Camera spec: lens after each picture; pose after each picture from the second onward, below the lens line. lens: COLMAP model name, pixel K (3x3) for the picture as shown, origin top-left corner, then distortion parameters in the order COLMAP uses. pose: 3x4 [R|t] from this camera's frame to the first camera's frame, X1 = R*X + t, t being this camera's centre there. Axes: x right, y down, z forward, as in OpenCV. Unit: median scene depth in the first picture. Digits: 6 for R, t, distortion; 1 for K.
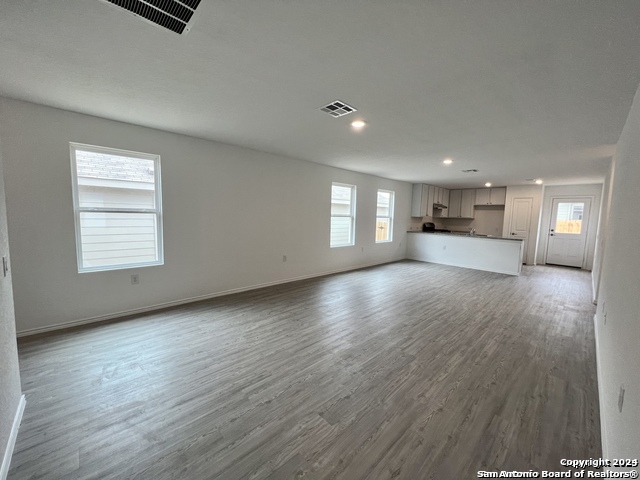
lens RADIAL K [[257.5, 0, 319.0], [0, 257.5, 240.9], [0, 0, 1]] dist [-0.001711, 0.000192]
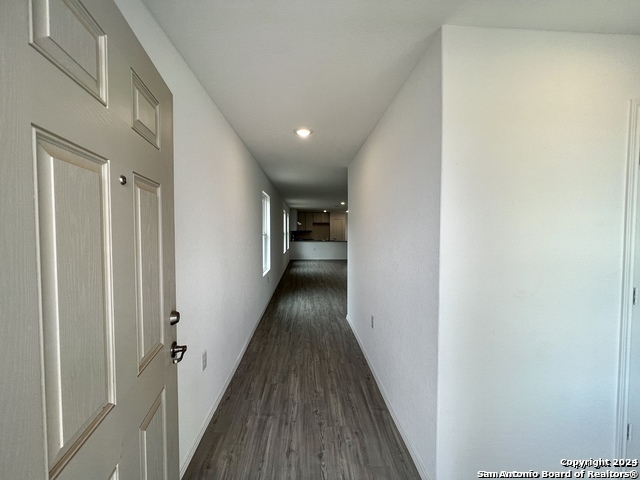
lens RADIAL K [[257.5, 0, 319.0], [0, 257.5, 240.9], [0, 0, 1]] dist [-0.001711, 0.000192]
pose [[0.641834, -0.049584, 0.765239, -0.865738], [0.085067, 0.996352, -0.006790, -0.014726], [-0.762111, 0.069454, 0.643711, -0.090794]]
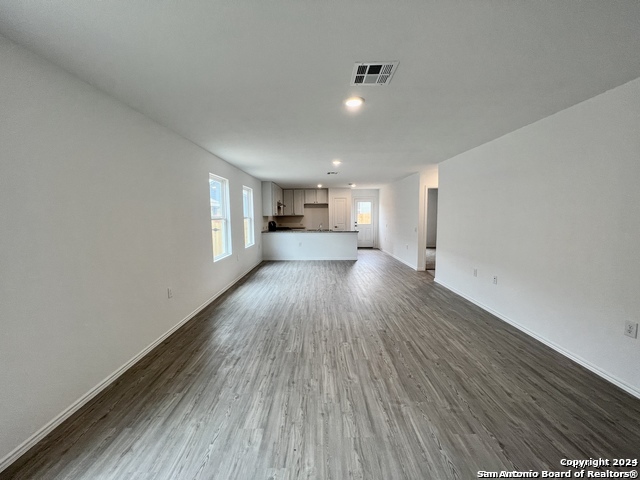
lens RADIAL K [[256.7, 0, 318.0], [0, 256.7, 241.1], [0, 0, 1]] dist [-0.001252, 0.000130]
pose [[0.691430, -0.106695, 0.714522, -0.243885], [0.099714, 0.993662, 0.051886, -0.039943], [-0.715529, 0.035372, 0.697687, 0.253356]]
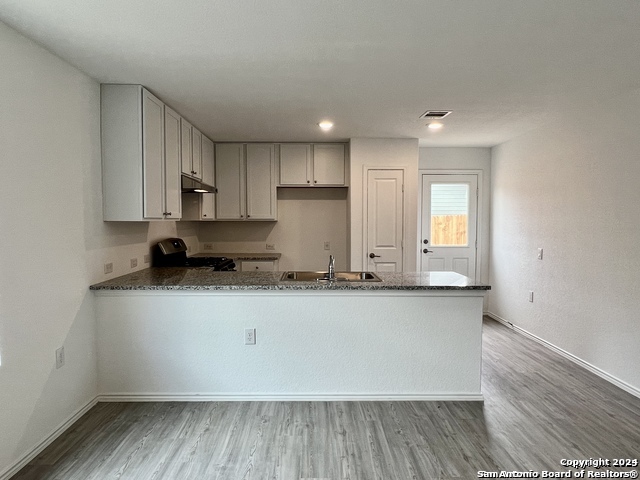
lens RADIAL K [[396.2, 0, 310.9], [0, 396.2, 239.3], [0, 0, 1]] dist [-0.001073, -0.000218]
pose [[0.685249, -0.065090, 0.725394, 0.288878], [0.089704, 0.995958, 0.004629, -0.081601], [-0.722763, 0.061899, 0.688318, 0.792937]]
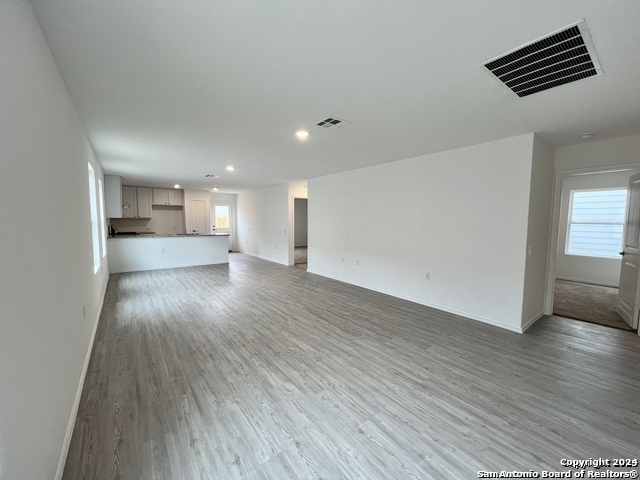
lens RADIAL K [[257.5, 0, 319.0], [0, 257.5, 240.9], [0, 0, 1]] dist [-0.001711, 0.000192]
pose [[0.102182, -0.106663, 0.989031, -0.429824], [0.094522, 0.990777, 0.097085, -0.053418], [-0.990265, 0.083565, 0.111322, 0.394223]]
